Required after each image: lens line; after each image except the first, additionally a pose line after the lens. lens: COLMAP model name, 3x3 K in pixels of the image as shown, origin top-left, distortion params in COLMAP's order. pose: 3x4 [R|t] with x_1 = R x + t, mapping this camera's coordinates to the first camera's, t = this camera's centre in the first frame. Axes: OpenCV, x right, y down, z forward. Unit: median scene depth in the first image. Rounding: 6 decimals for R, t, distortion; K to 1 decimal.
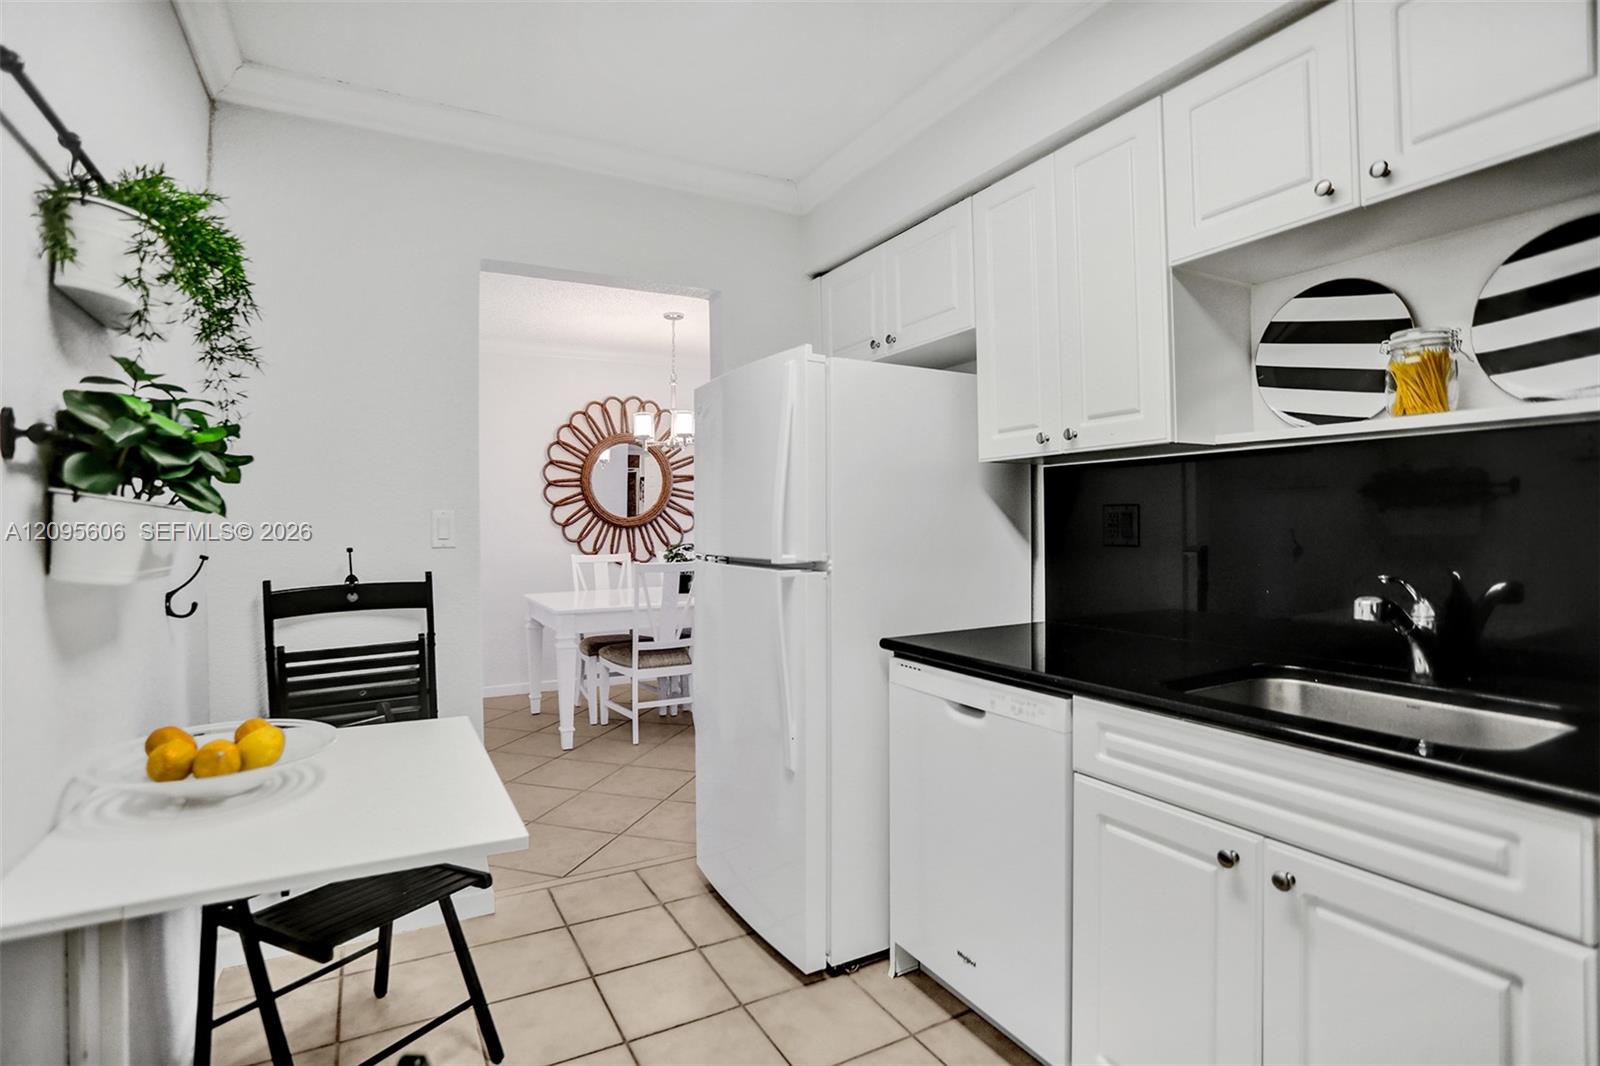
lens RADIAL K [[796.7, 0, 806.3], [0, 796.7, 522.5], [0, 0, 1]] dist [-0.035868, 0.004545]
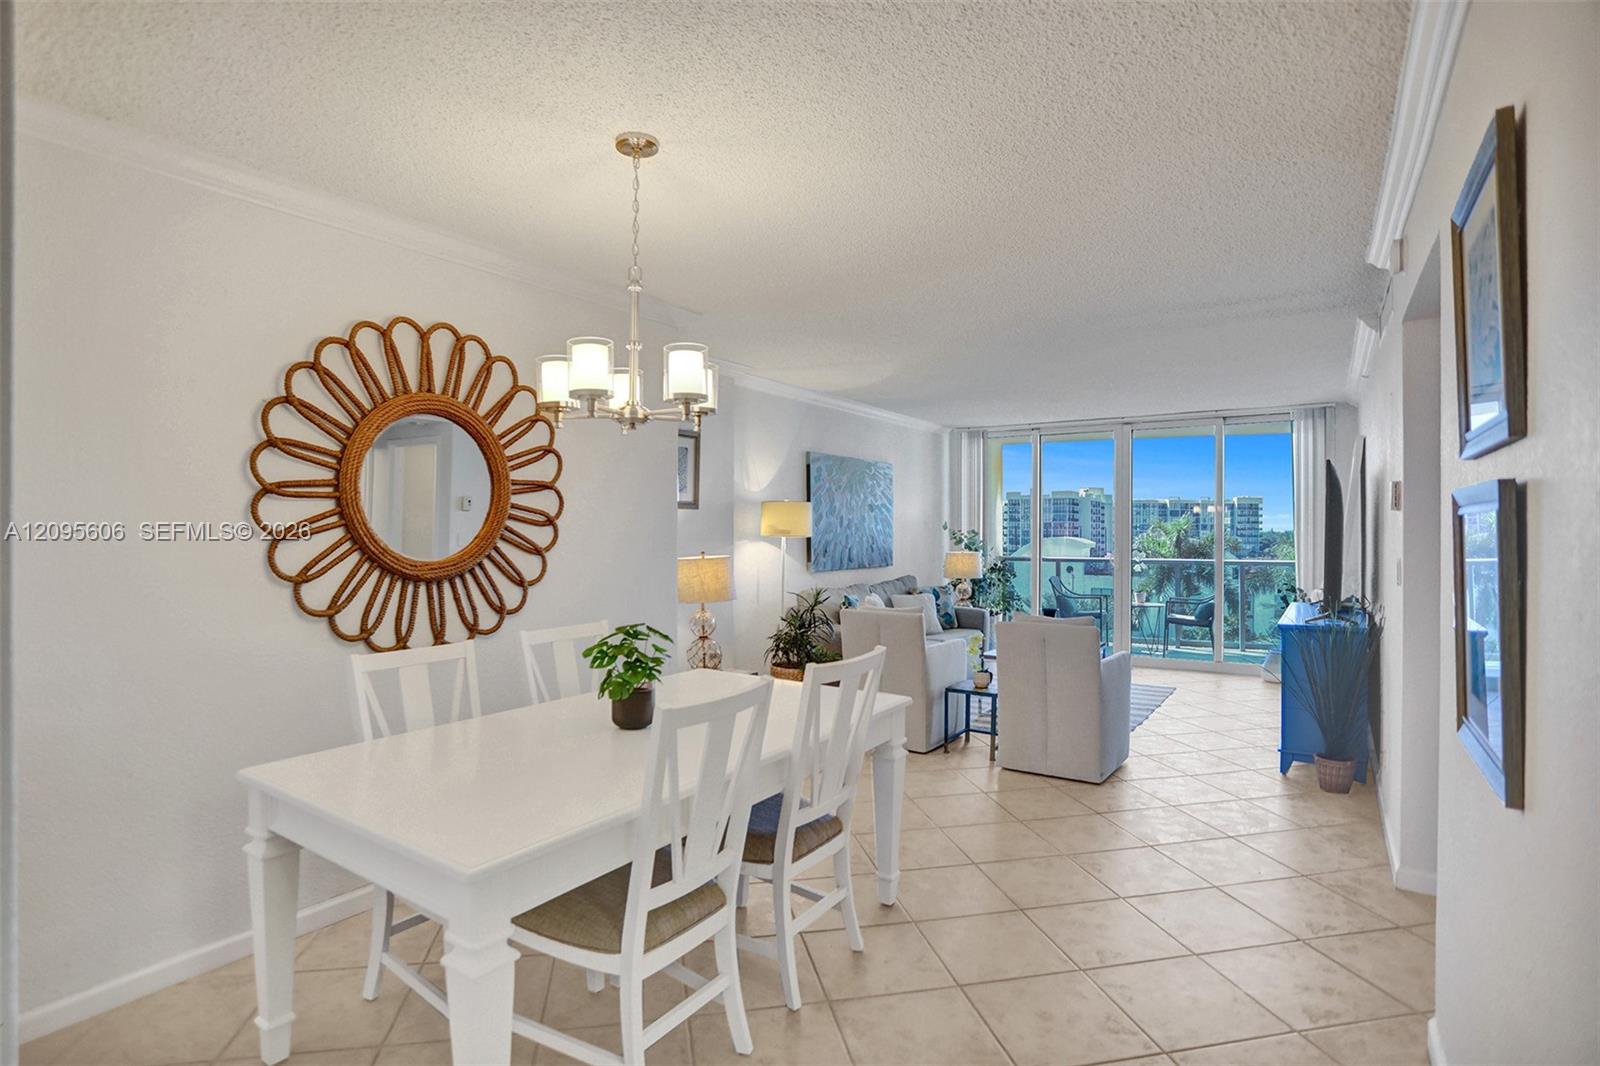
lens RADIAL K [[789.9, 0, 797.4], [0, 789.9, 523.5], [0, 0, 1]] dist [-0.049555, -0.000111]
pose [[0.892607, 0.011725, 0.450683, -0.247897], [-0.003657, 0.999817, -0.018768, -0.022303], [-0.450820, 0.015105, 0.892487, 0.468224]]
